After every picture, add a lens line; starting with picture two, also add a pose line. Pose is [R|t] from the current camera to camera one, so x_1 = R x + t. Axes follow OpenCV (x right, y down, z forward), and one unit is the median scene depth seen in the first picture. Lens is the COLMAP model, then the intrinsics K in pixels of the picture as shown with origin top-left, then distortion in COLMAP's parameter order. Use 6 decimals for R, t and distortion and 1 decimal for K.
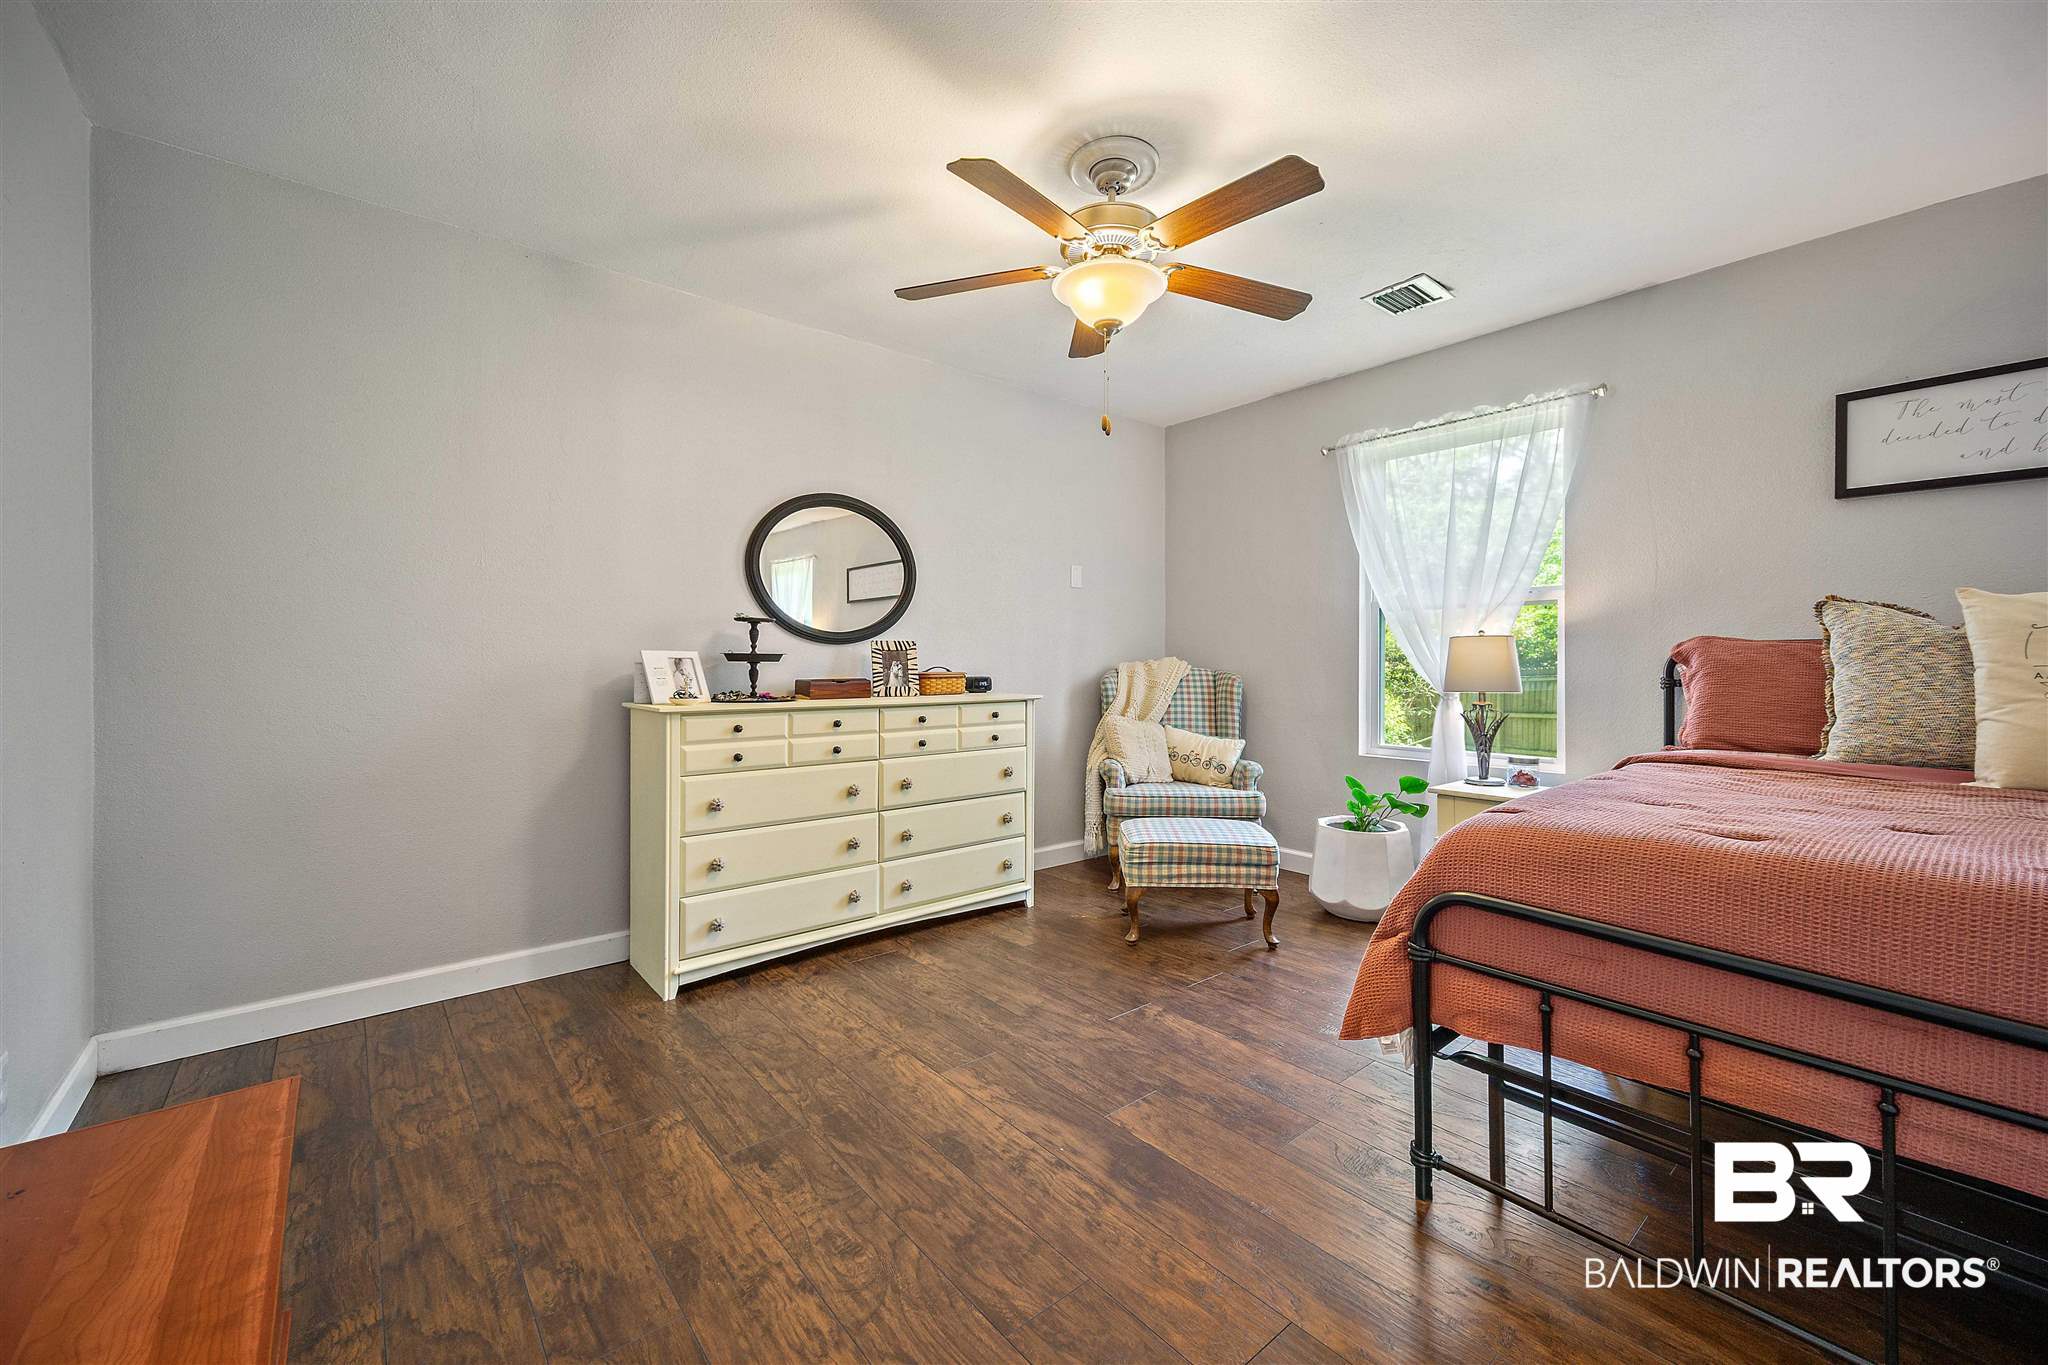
lens RADIAL K [[808.6, 0, 1023.5], [0, 808.6, 673.3], [0, 0, 1]] dist [0.013986, 0.000046]
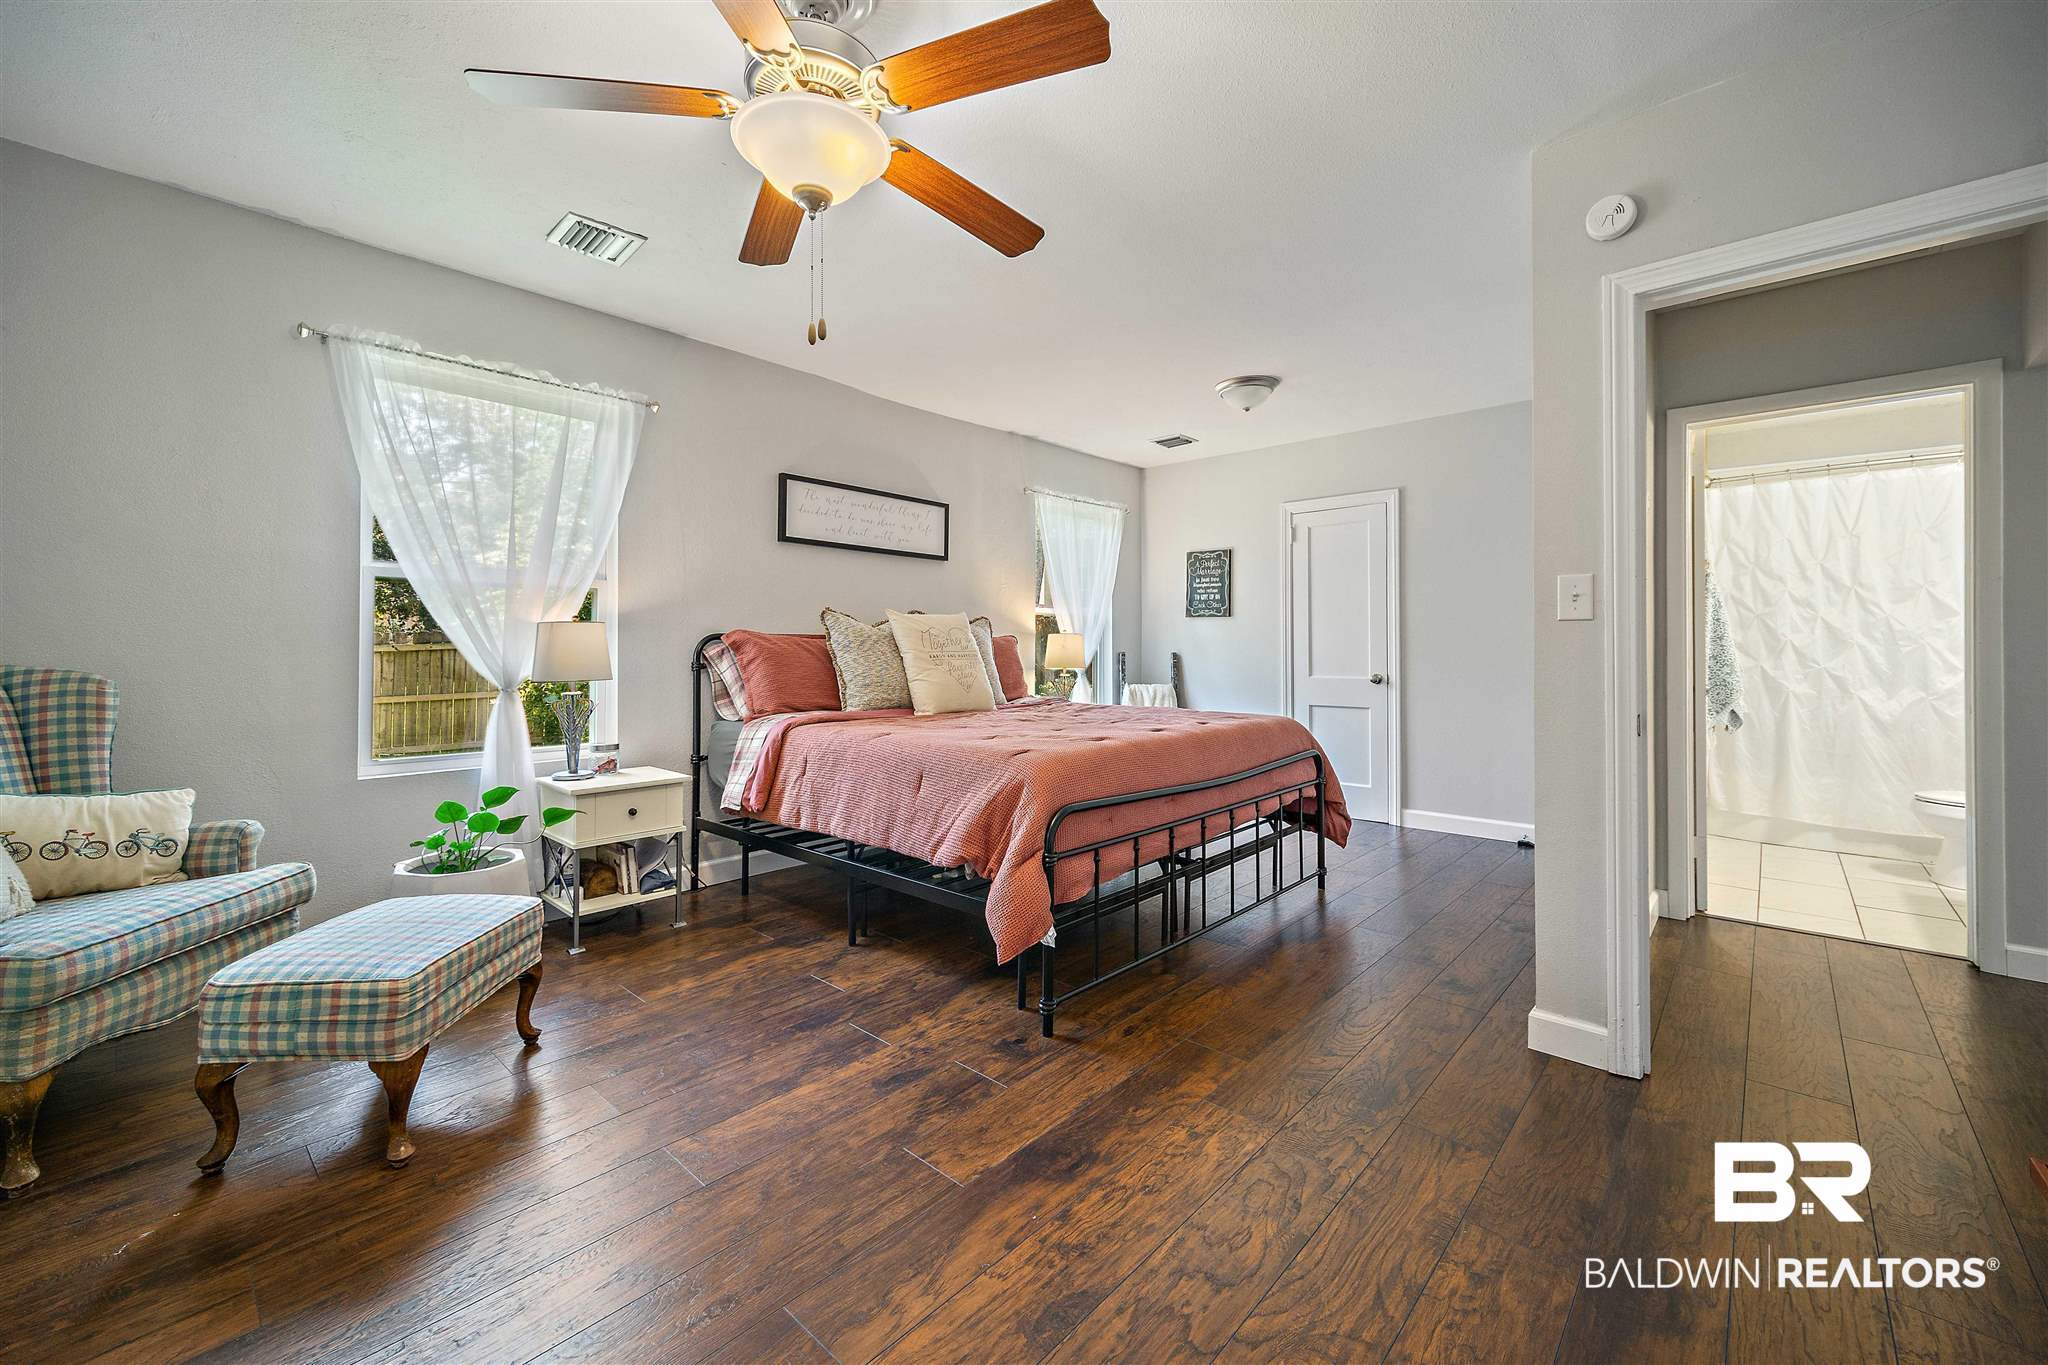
lens RADIAL K [[809.9, 0, 1022.7], [0, 809.9, 649.6], [0, 0, 1]] dist [0.009211, -0.000353]
pose [[-0.127251, 0.000209, 0.991871, -0.625736], [0.011695, 0.999931, 0.001290, -0.012217], [-0.991802, 0.011764, -0.127244, 0.866630]]
